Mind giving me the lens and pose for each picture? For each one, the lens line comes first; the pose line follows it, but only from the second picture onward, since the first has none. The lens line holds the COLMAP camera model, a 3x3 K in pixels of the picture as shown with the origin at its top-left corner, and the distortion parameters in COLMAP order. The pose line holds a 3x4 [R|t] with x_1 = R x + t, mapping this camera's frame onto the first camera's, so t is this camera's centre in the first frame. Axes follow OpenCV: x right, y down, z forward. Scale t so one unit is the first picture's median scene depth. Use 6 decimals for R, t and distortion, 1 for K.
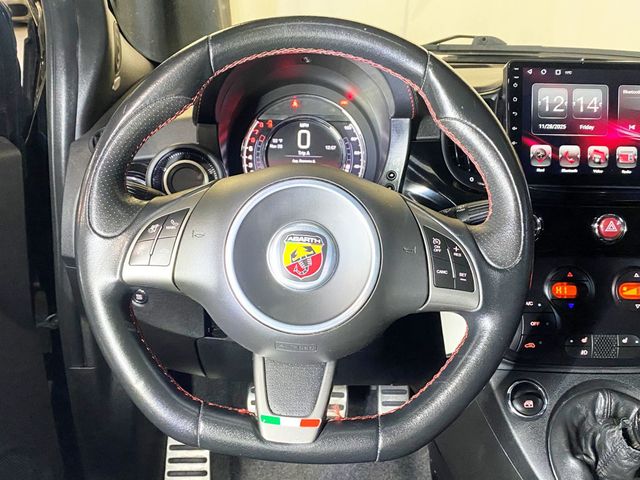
lens RADIAL K [[625.9, 0, 317.5], [0, 625.9, 236.0], [0, 0, 1]] dist [-0.003732, 0.000000]
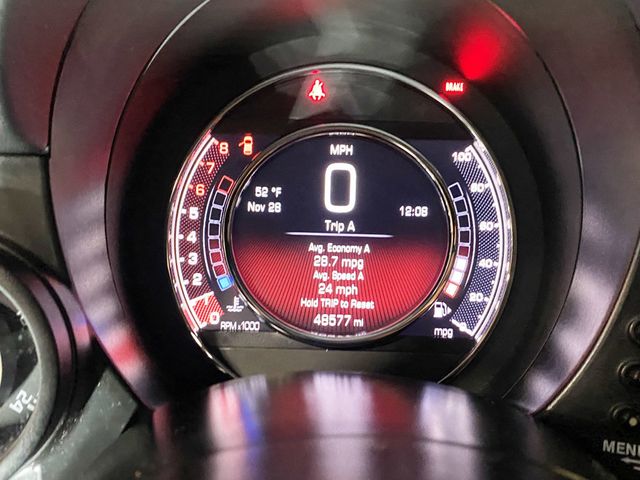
lens RADIAL K [[630.1, 0, 321.0], [0, 630.1, 240.4], [0, 0, 1]] dist [0.079489, 0.000000]
pose [[0.998914, 0.009912, -0.045533, -0.016910], [-0.011421, 0.999390, -0.032988, -0.118230], [0.045178, 0.033472, 0.998418, 0.669528]]
